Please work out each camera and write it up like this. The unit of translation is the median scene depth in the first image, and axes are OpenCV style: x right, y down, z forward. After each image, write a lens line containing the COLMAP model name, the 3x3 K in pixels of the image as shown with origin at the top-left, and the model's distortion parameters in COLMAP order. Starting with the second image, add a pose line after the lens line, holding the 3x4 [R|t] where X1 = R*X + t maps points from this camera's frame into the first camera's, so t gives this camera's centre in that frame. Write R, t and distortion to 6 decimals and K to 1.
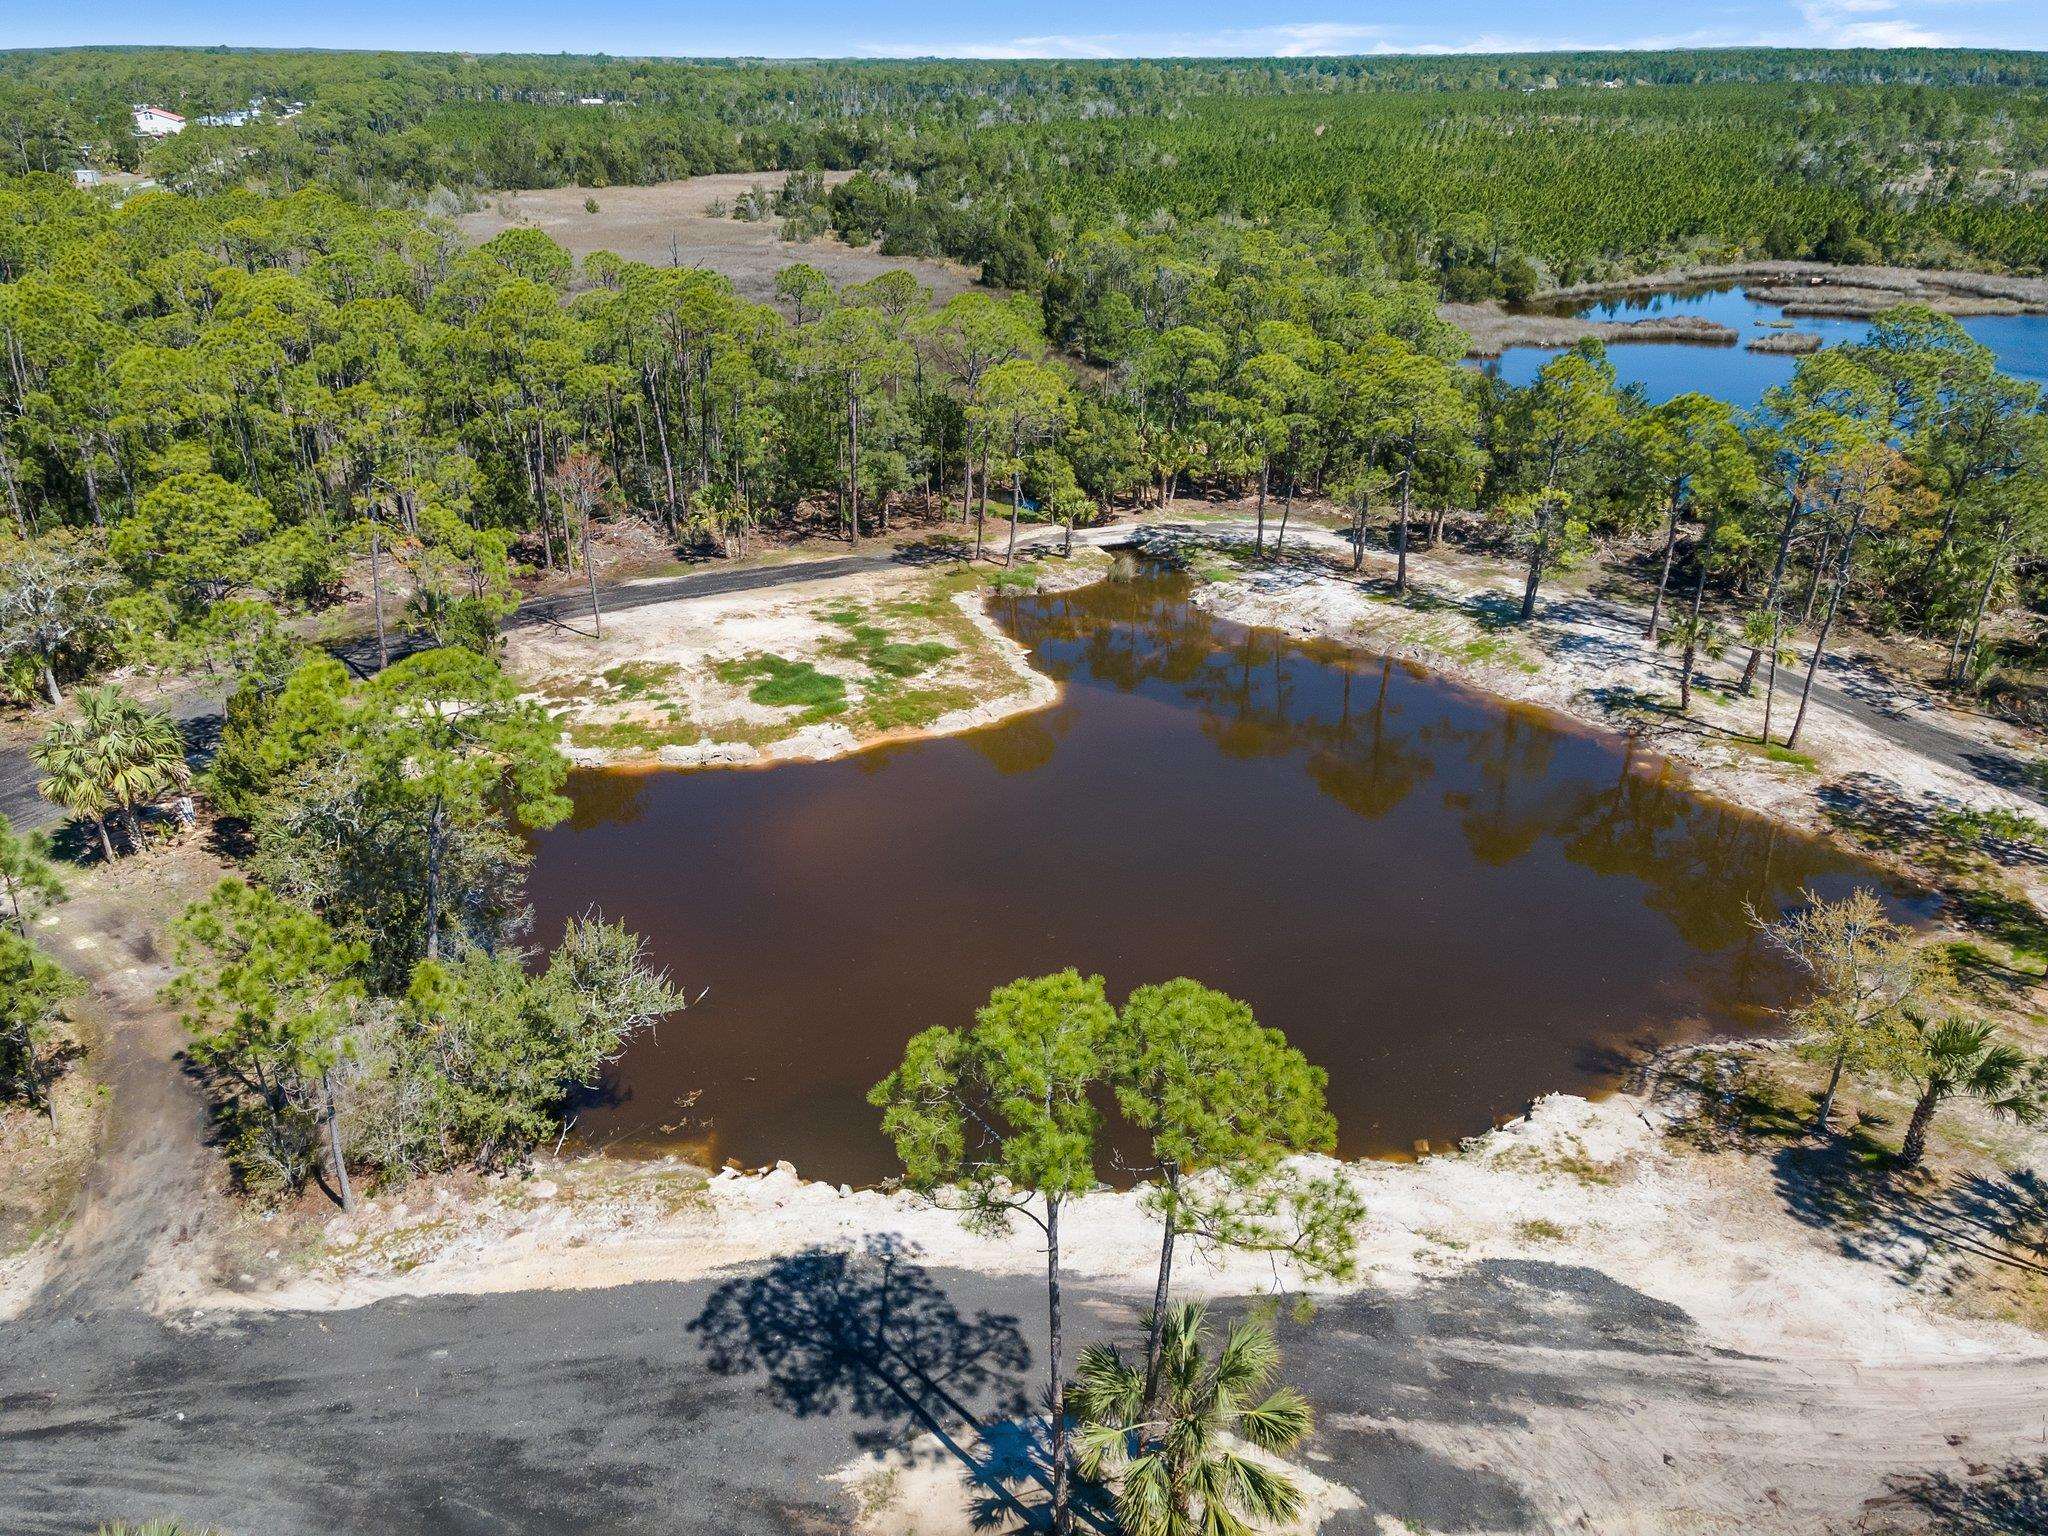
lens RADIAL K [[1492.6, 0, 1008.9], [0, 1492.6, 771.2], [0, 0, 1]] dist [0.032292, 0.023492]
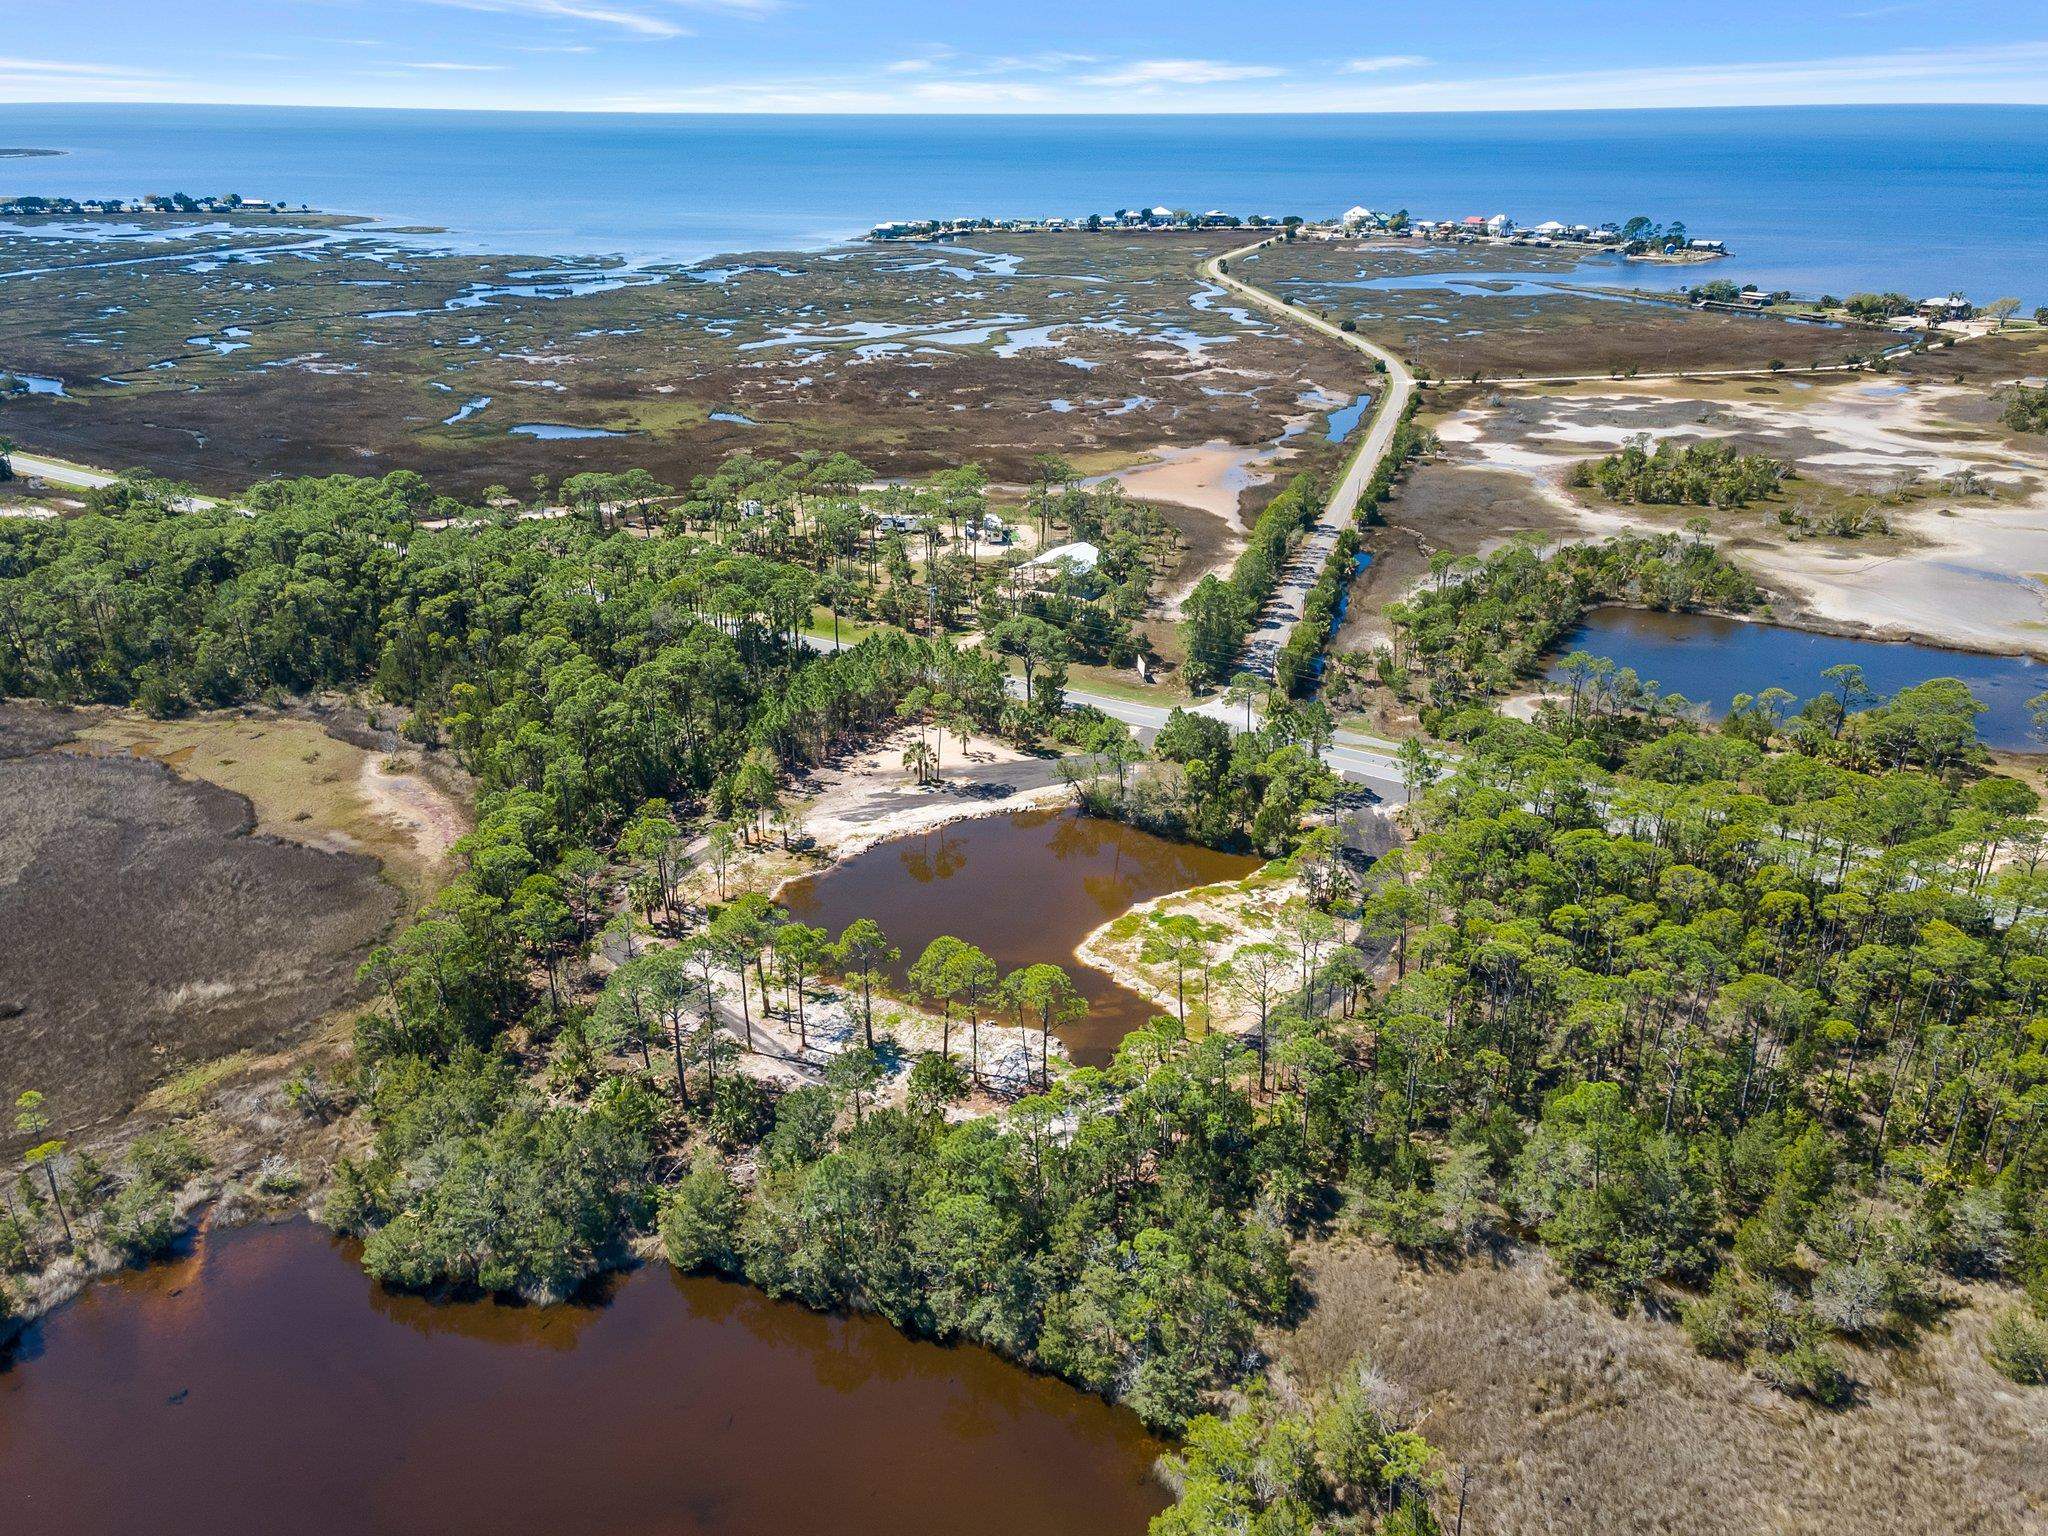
lens RADIAL K [[1492.6, 0, 1023.9], [0, 1492.6, 763.2], [0, 0, 1]] dist [0.032292, 0.023492]
pose [[-0.920476, 0.156617, -0.358043, 1.382210], [-0.168676, 0.667228, 0.725504, -2.967462], [0.352522, 0.728202, -0.587750, 3.391572]]
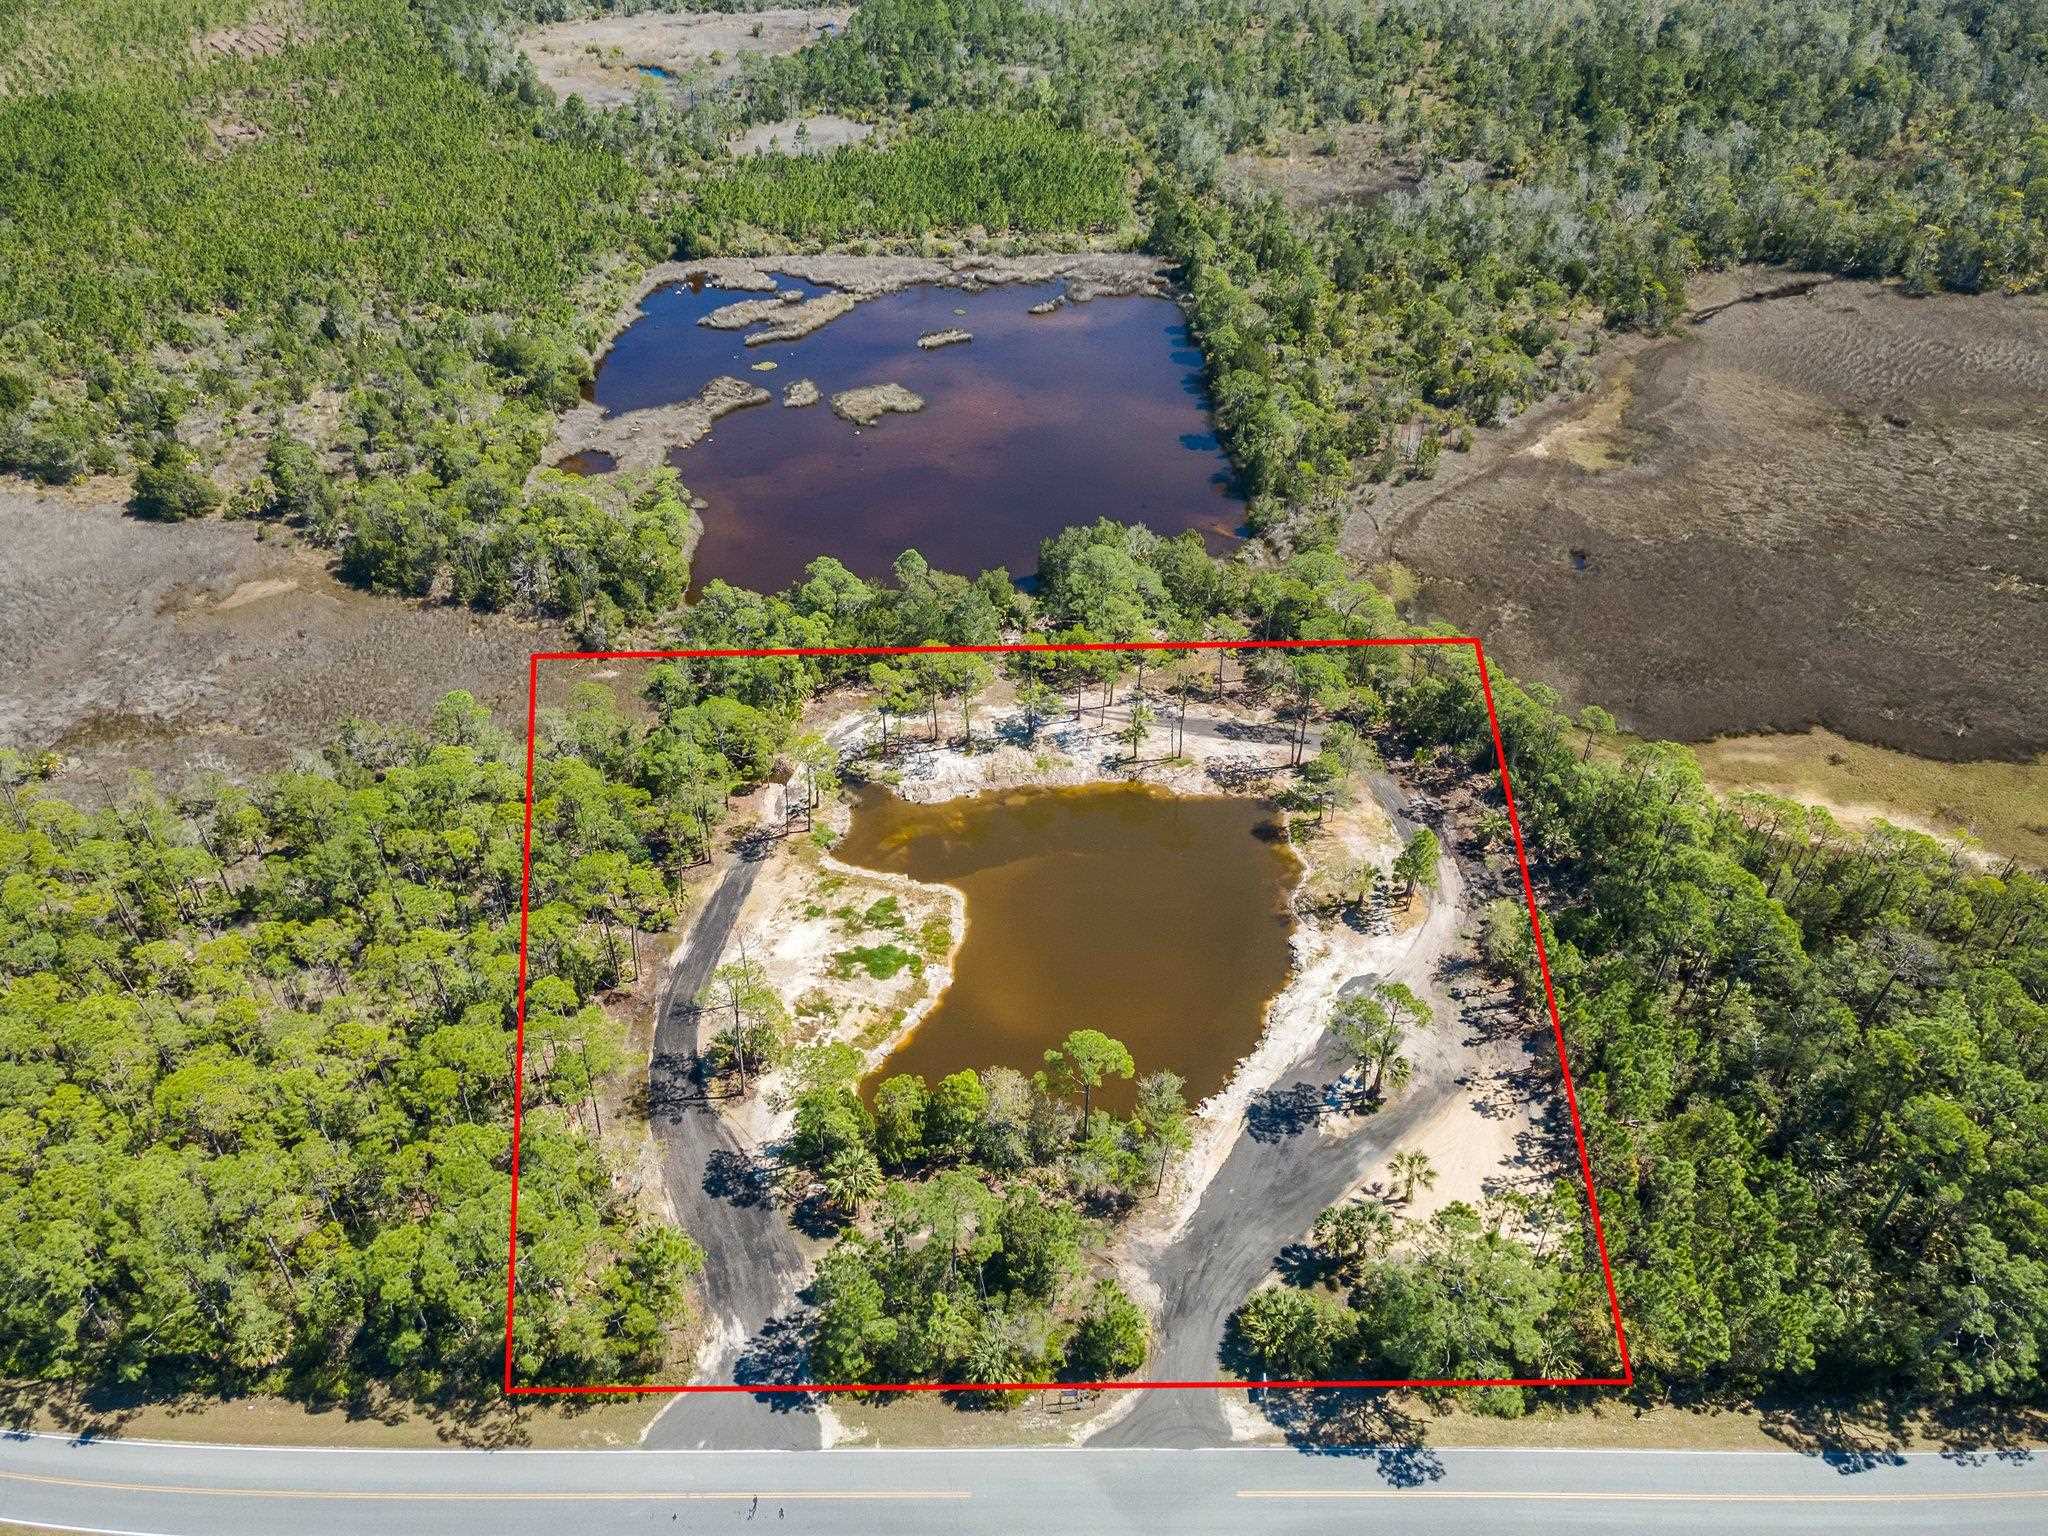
lens RADIAL K [[1492.6, 0, 1019.6], [0, 1492.6, 770.8], [0, 0, 1]] dist [0.032292, 0.023492]
pose [[0.588393, -0.509541, 0.627823, -1.937547], [0.355263, 0.860409, 0.365357, -1.572675], [-0.726349, 0.008069, 0.687279, -0.873209]]
